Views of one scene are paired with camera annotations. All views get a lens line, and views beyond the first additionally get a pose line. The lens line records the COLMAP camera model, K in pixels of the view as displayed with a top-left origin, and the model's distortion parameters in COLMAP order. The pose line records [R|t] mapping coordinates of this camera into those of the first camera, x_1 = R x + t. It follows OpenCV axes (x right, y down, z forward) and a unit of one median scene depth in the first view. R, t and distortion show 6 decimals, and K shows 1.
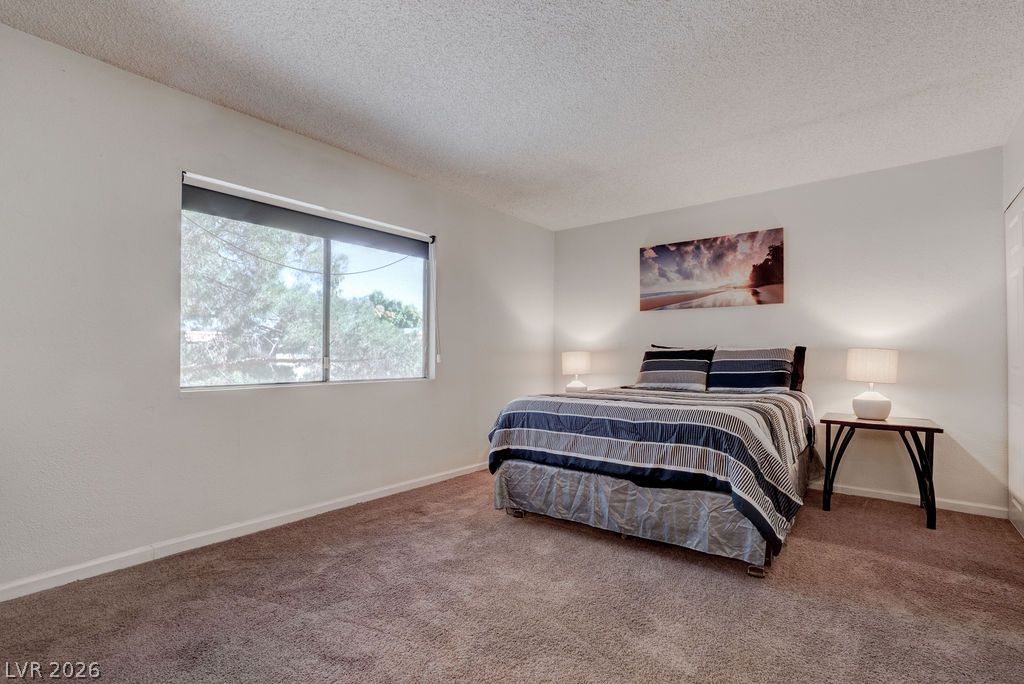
lens RADIAL K [[464.3, 0, 521.8], [0, 464.3, 355.4], [0, 0, 1]] dist [-0.003251, 0.000370]
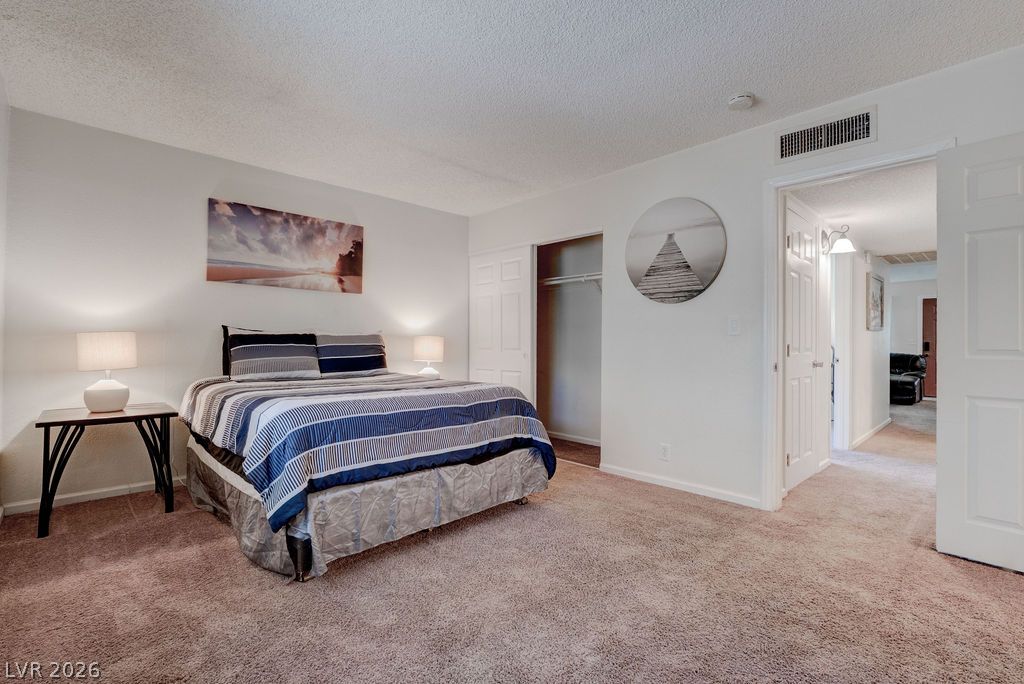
lens RADIAL K [[463.9, 0, 505.6], [0, 463.9, 335.5], [0, 0, 1]] dist [-0.015126, 0.000469]
pose [[0.170573, 0.015610, 0.985221, -0.450784], [-0.006580, 0.999870, -0.014703, 0.002061], [-0.985323, -0.003975, 0.170654, 0.439285]]
